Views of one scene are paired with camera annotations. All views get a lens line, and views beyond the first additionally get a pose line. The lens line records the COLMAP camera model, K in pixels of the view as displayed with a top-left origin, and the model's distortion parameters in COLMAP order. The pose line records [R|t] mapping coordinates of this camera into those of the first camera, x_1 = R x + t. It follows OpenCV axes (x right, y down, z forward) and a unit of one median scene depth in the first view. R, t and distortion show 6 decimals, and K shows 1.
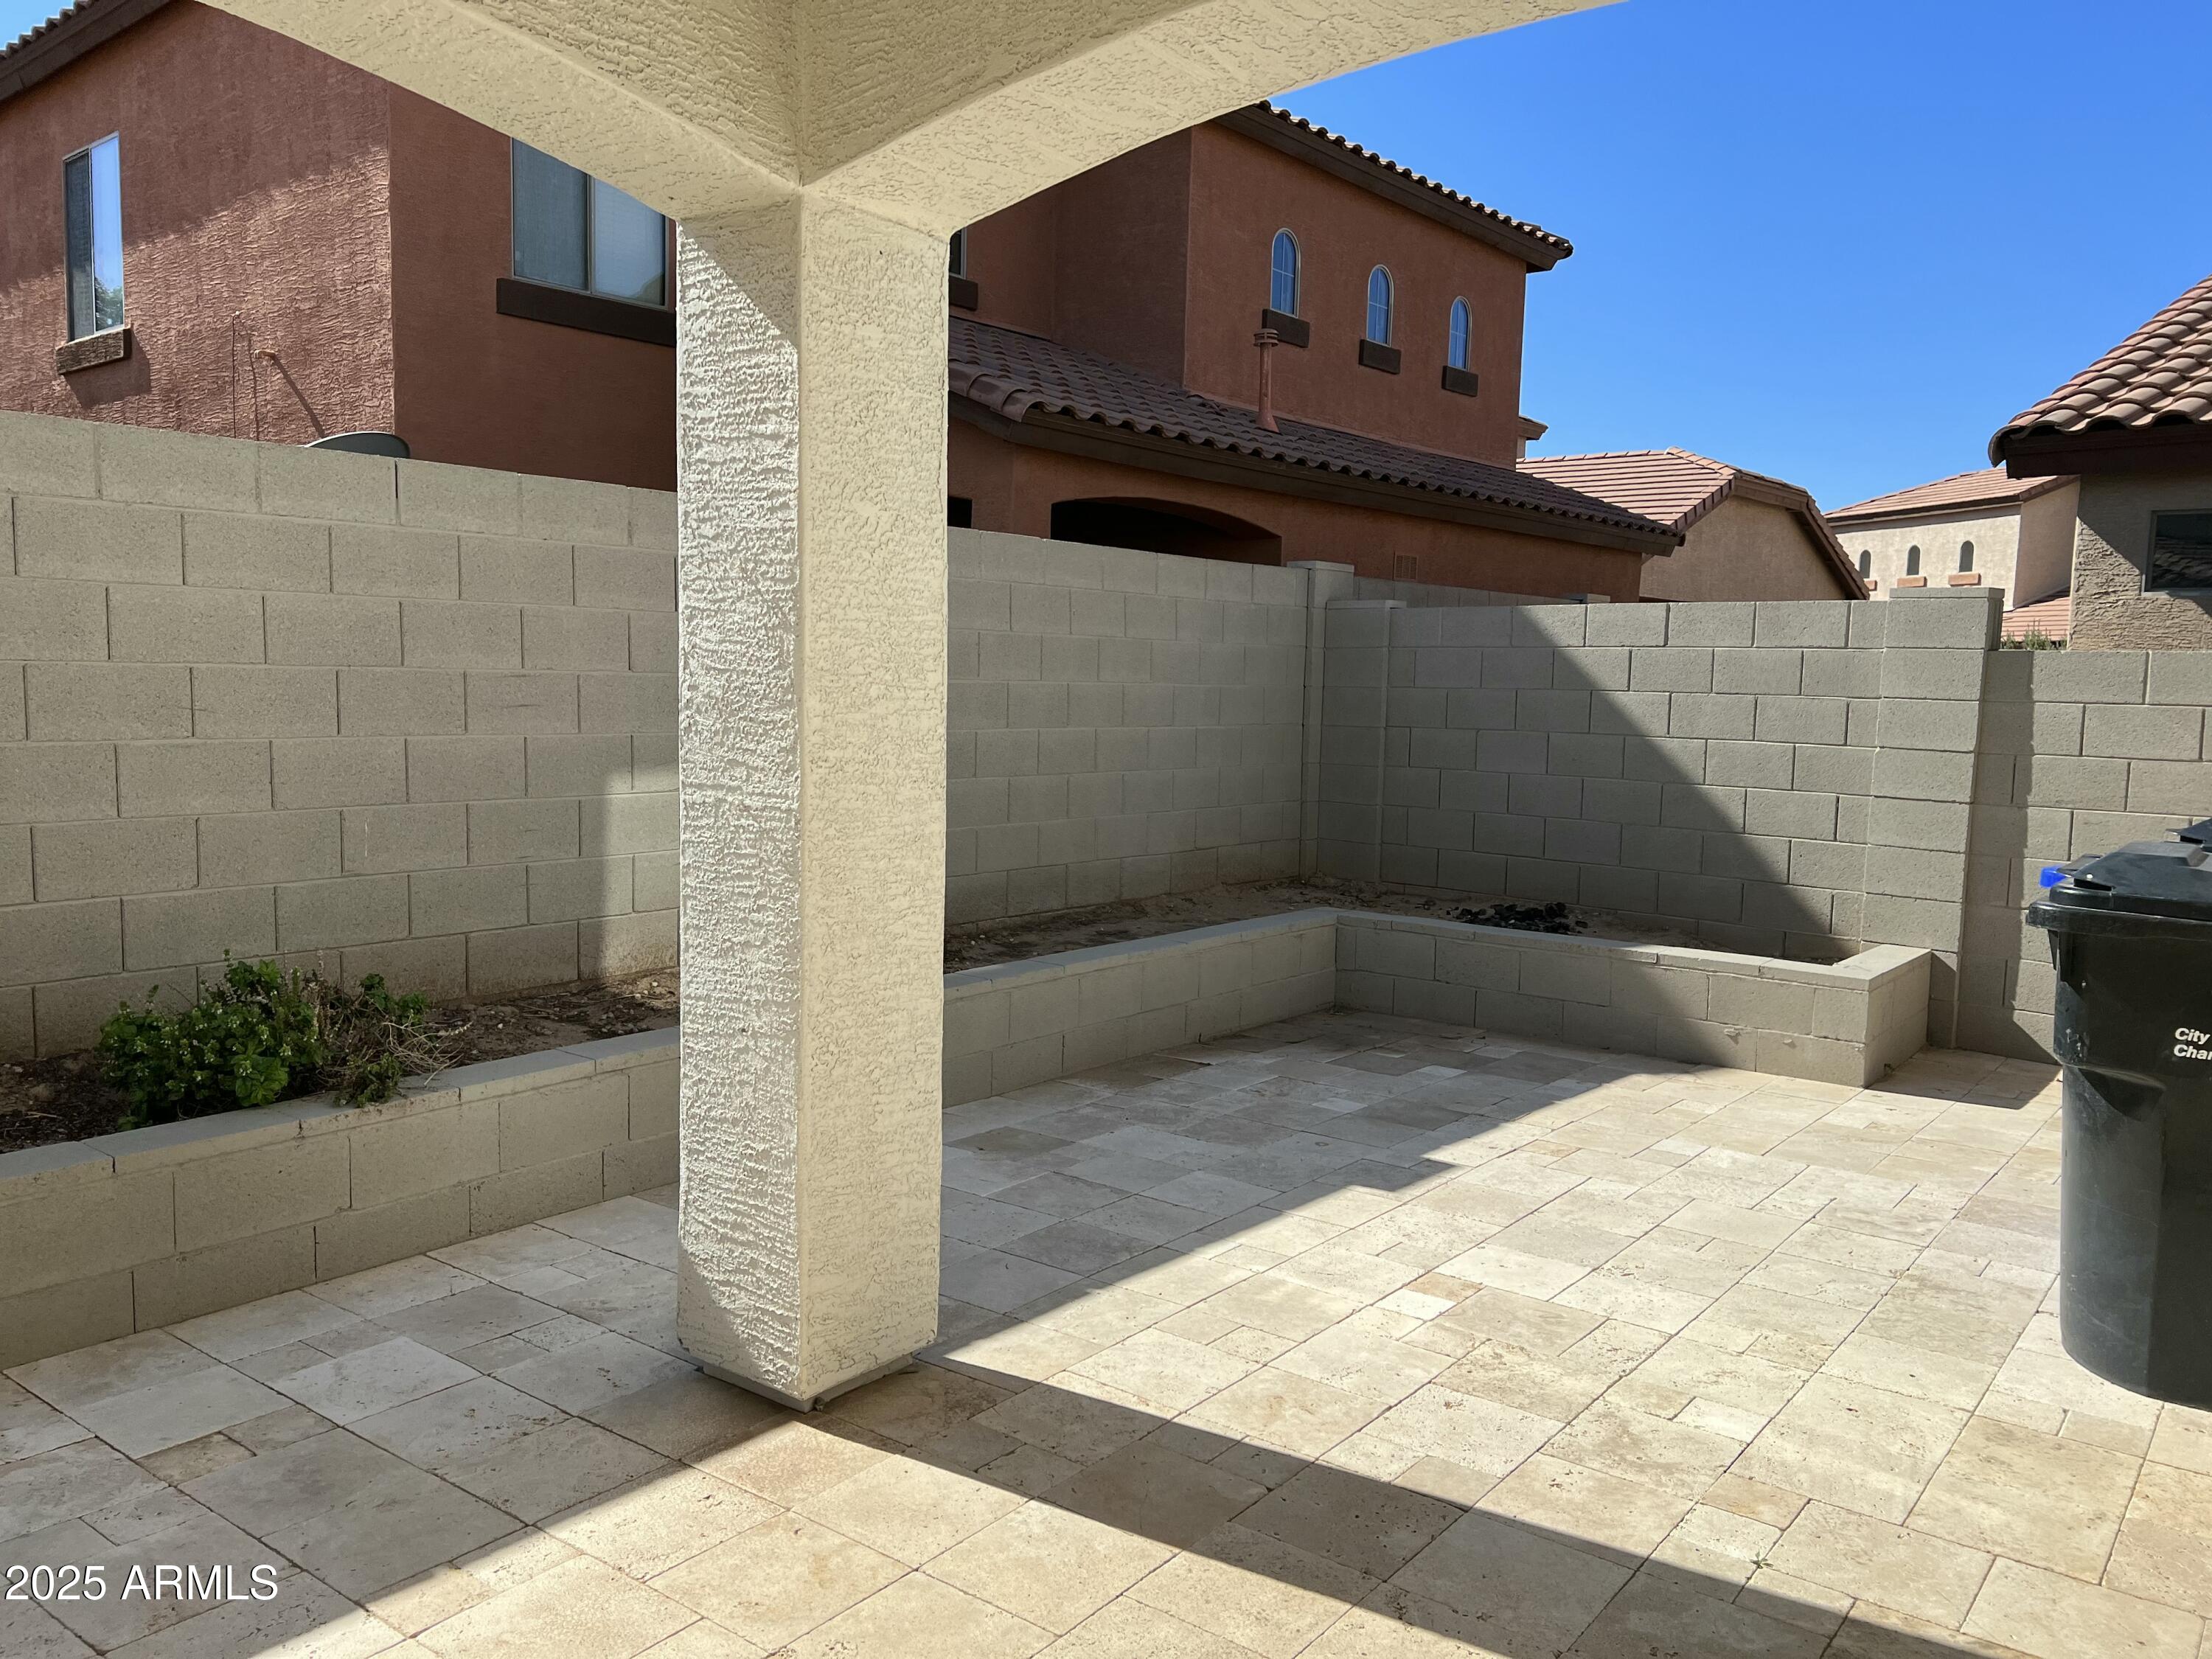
lens RADIAL K [[1660.2, 0, 1126.3], [0, 1660.2, 829.5], [0, 0, 1]] dist [0.063770, -0.073463]
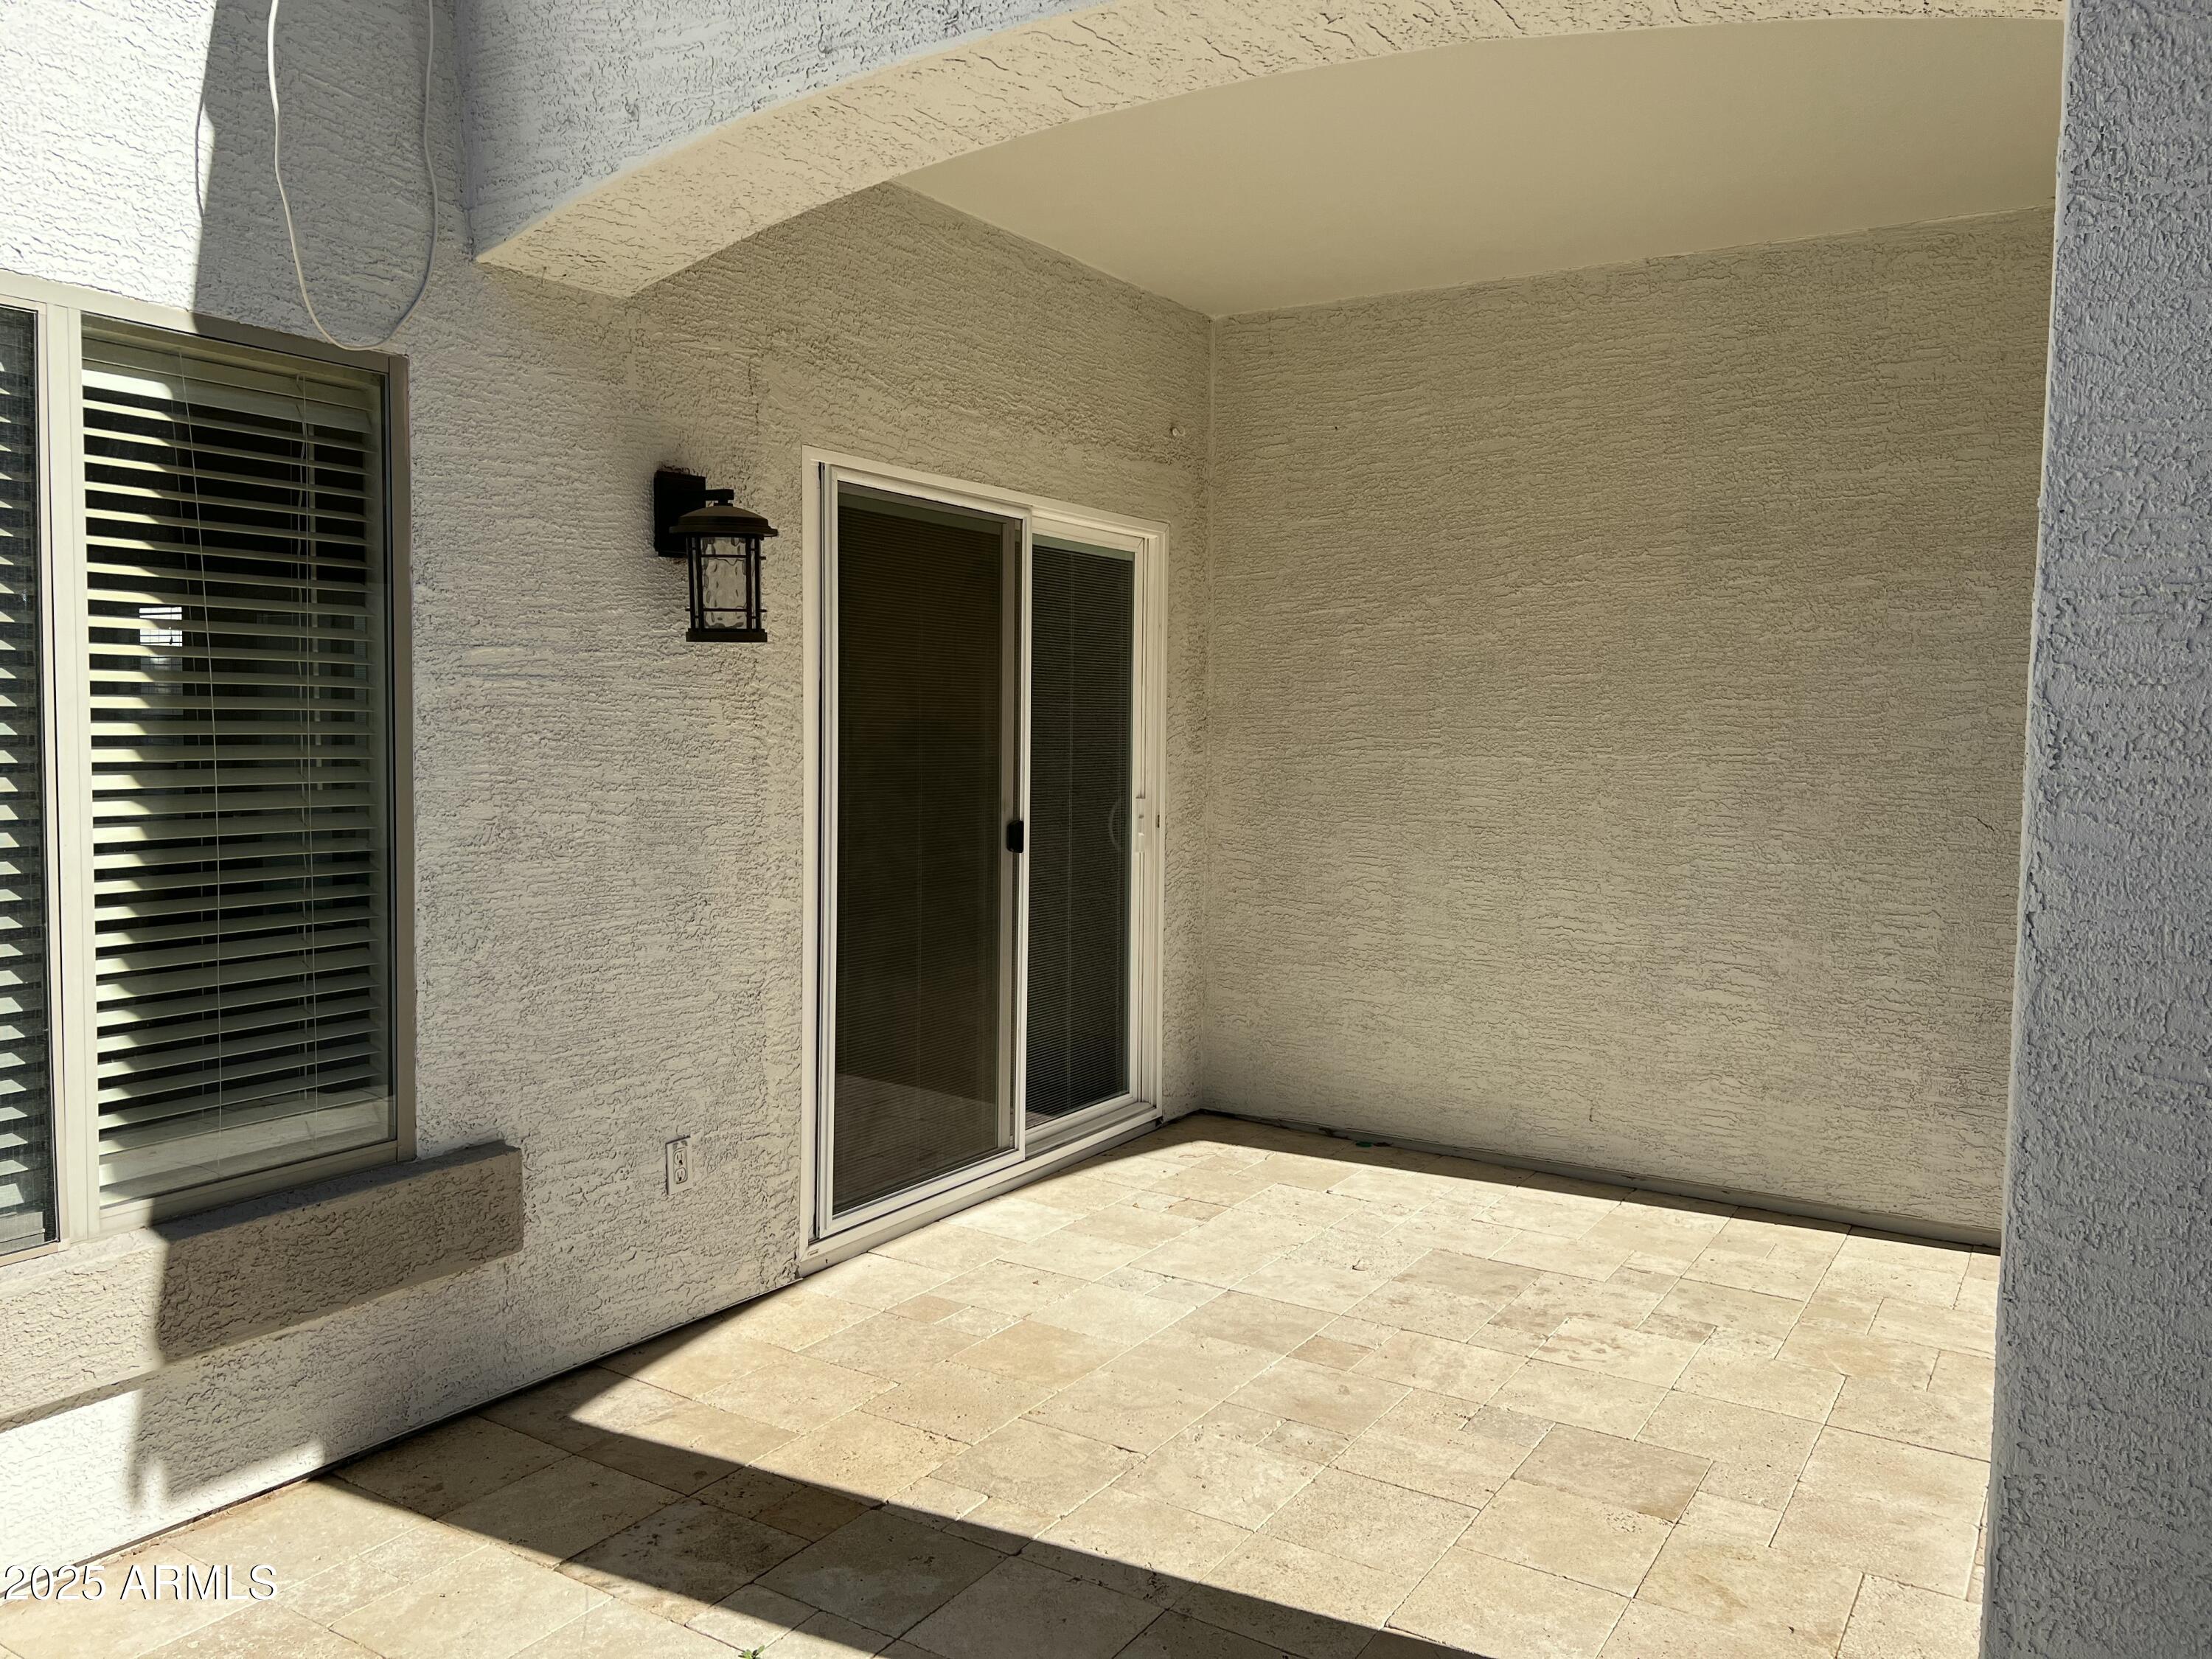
lens RADIAL K [[1660.2, 0, 1107.9], [0, 1660.2, 813.1], [0, 0, 1]] dist [0.063770, -0.073463]
pose [[-0.995141, -0.035730, -0.091746, 0.251130], [-0.049334, 0.987365, 0.150586, -0.134698], [0.085206, 0.154380, -0.984331, 1.608059]]
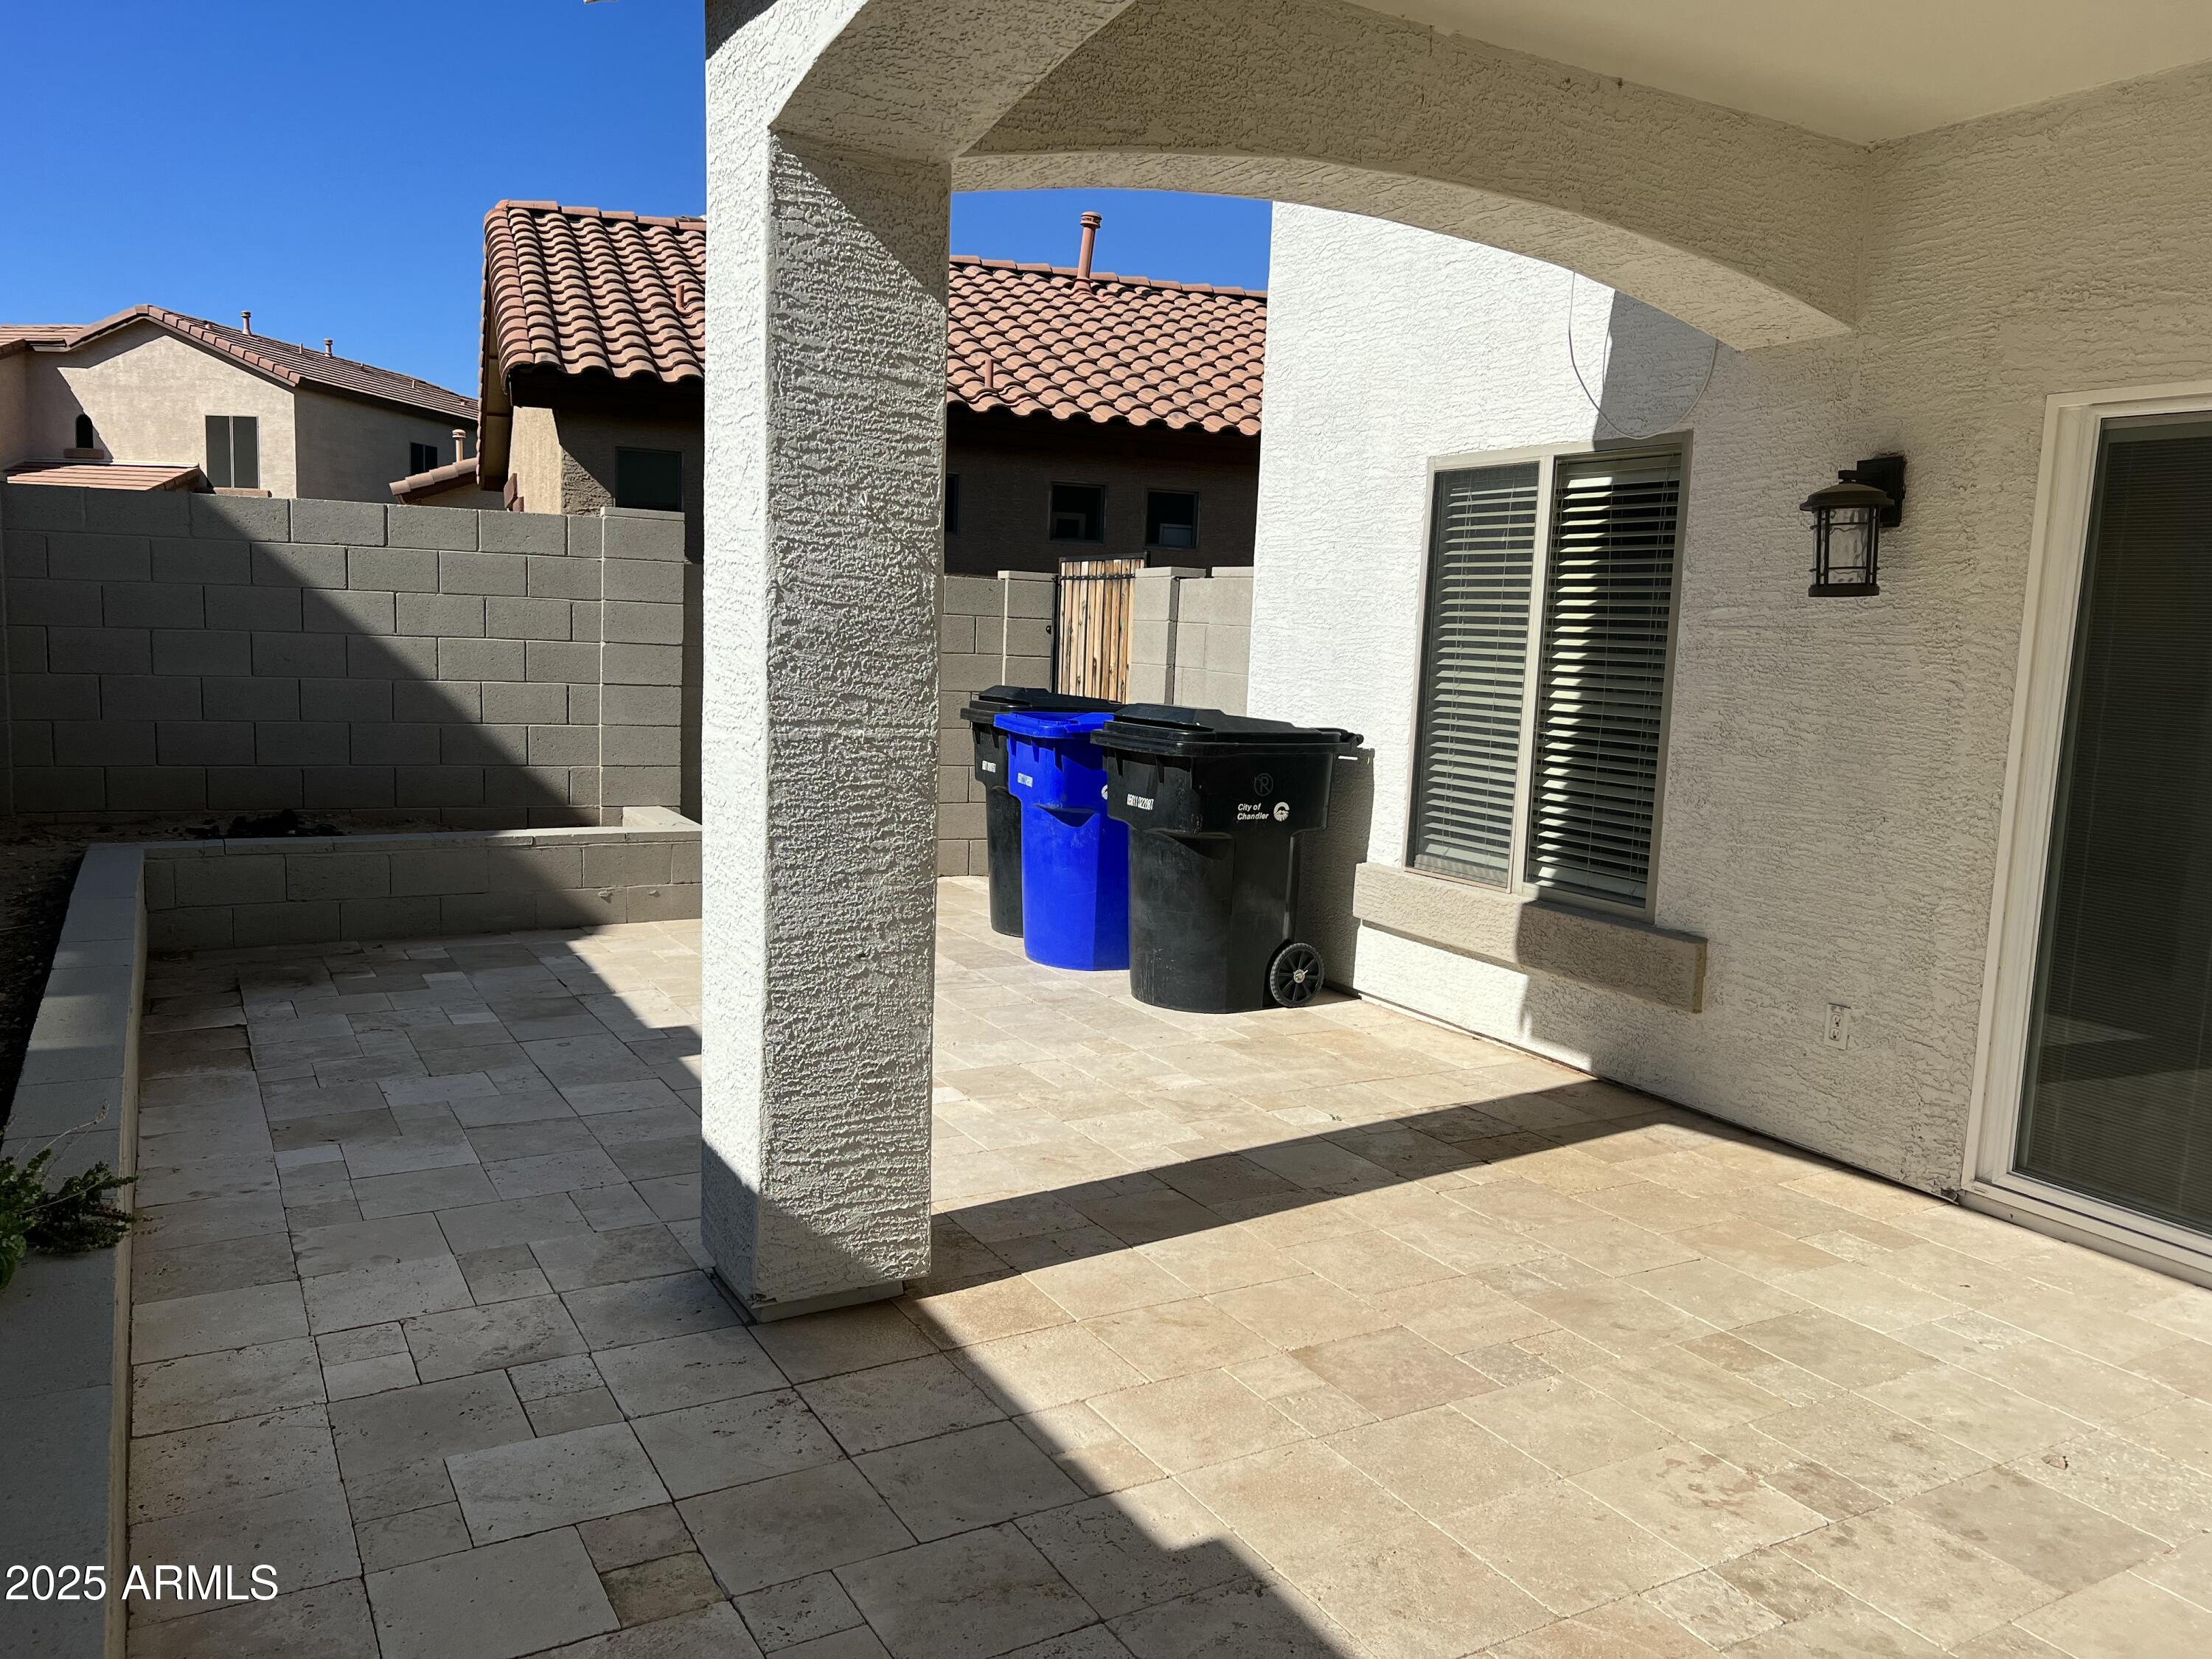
lens RADIAL K [[1660.2, 0, 1110.3], [0, 1660.2, 814.2], [0, 0, 1]] dist [0.063770, -0.073463]
pose [[0.394063, -0.117494, 0.911542, -1.114184], [0.058365, 0.992992, 0.102761, -0.064402], [-0.917228, 0.012708, 0.398159, 0.455128]]
